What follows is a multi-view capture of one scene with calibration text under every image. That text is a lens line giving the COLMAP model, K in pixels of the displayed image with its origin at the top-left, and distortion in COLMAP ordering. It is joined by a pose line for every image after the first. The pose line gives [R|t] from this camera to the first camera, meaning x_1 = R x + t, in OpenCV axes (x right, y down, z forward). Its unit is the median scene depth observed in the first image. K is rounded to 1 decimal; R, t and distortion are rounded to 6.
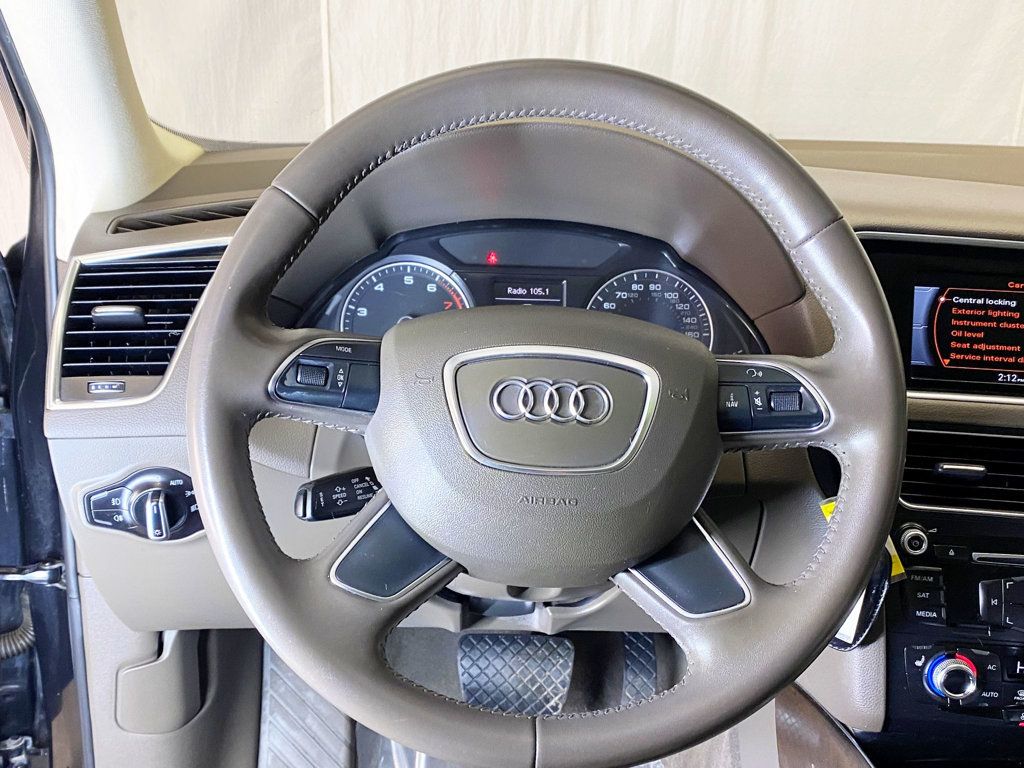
lens RADIAL K [[1070.3, 0, 475.8], [0, 1070.3, 365.9], [0, 0, 1]] dist [0.065289, 0.000000]
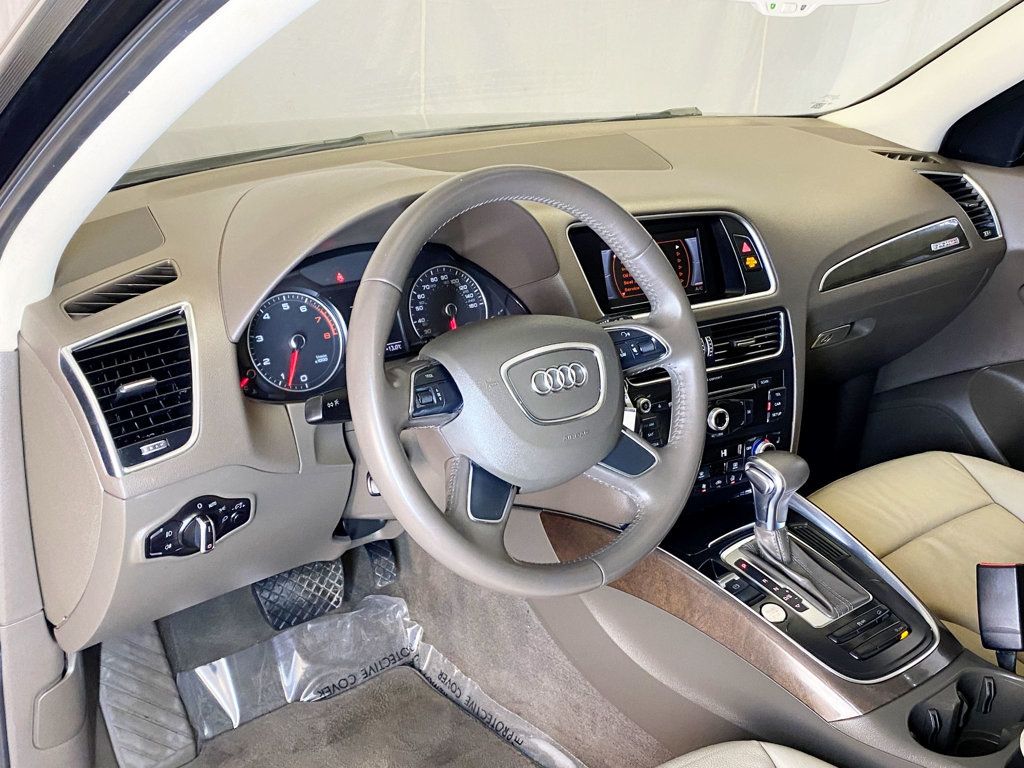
lens RADIAL K [[1070.3, 0, 511.8], [0, 1070.3, 392.6], [0, 0, 1]] dist [0.065289, 0.000000]
pose [[0.797832, -0.241879, 0.552231, -0.612721], [0.172461, 0.969277, 0.175384, -0.167673], [-0.577687, -0.044689, 0.815034, -0.219580]]
